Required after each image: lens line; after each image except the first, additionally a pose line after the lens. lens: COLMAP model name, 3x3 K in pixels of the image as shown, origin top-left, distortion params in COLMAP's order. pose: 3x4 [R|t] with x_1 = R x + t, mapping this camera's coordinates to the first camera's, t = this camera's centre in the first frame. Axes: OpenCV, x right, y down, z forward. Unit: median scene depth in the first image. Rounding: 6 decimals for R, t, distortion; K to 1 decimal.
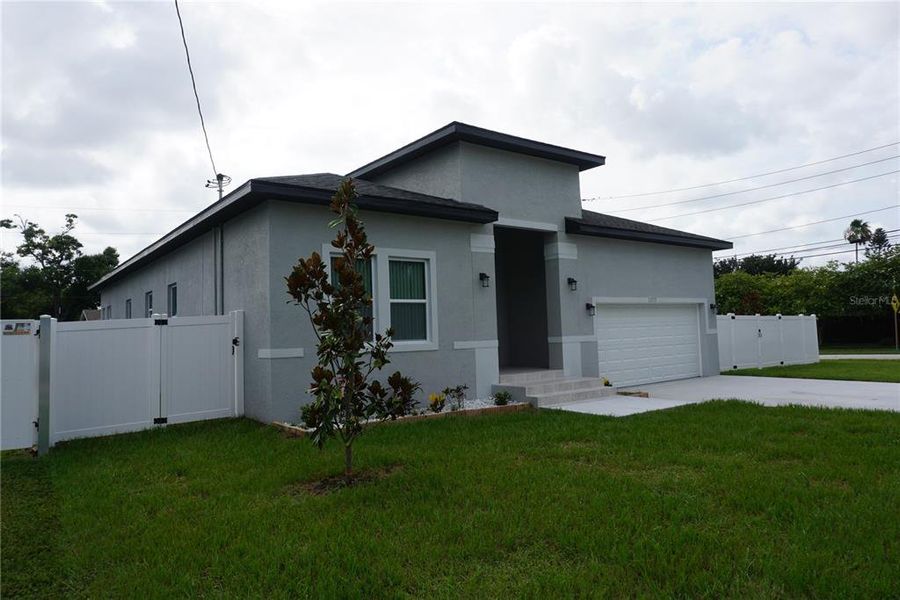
lens RADIAL K [[603.9, 0, 450.3], [0, 603.9, 301.7], [0, 0, 1]] dist [-0.045087, 0.020165]
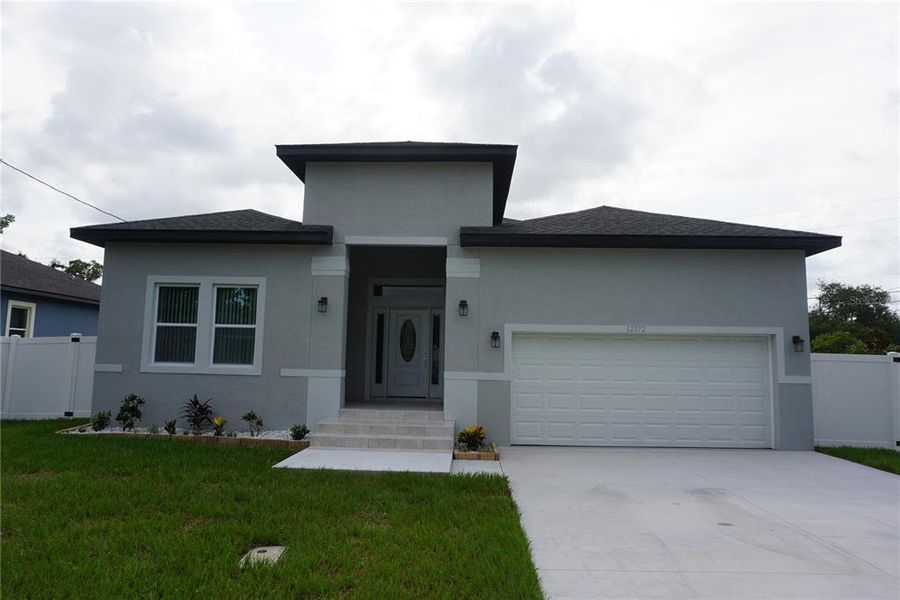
lens RADIAL K [[603.9, 0, 452.9], [0, 603.9, 293.7], [0, 0, 1]] dist [-0.045087, 0.020165]
pose [[0.770008, -0.029662, -0.637345, 0.793631], [-0.011498, 0.998111, -0.060343, 0.001157], [0.637931, 0.053793, 0.768213, 0.399112]]
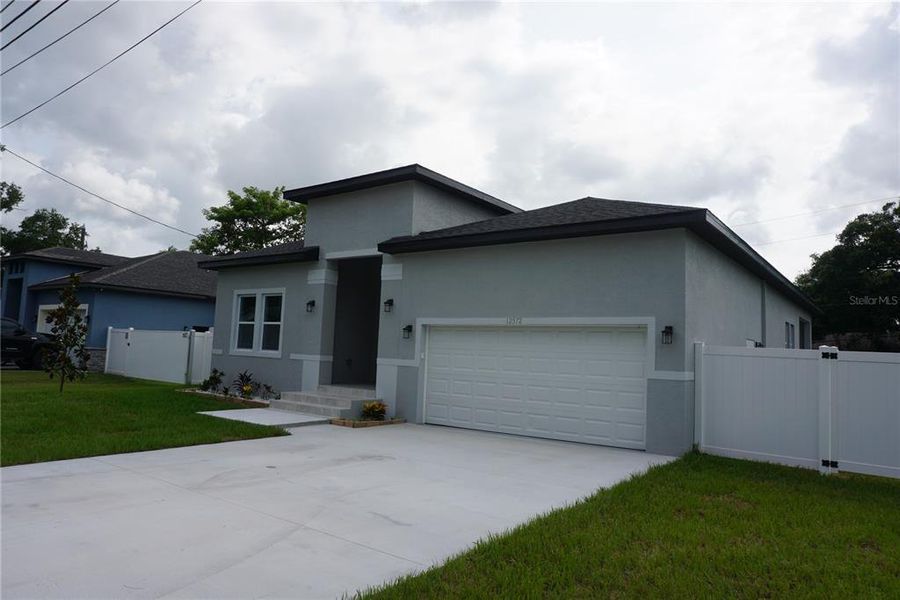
lens RADIAL K [[603.9, 0, 454.0], [0, 603.9, 302.6], [0, 0, 1]] dist [-0.045087, 0.020165]
pose [[0.264115, -0.045429, -0.963421, 1.305873], [-0.009272, 0.998724, -0.049635, 0.015481], [0.964447, 0.022042, 0.263357, 0.936008]]
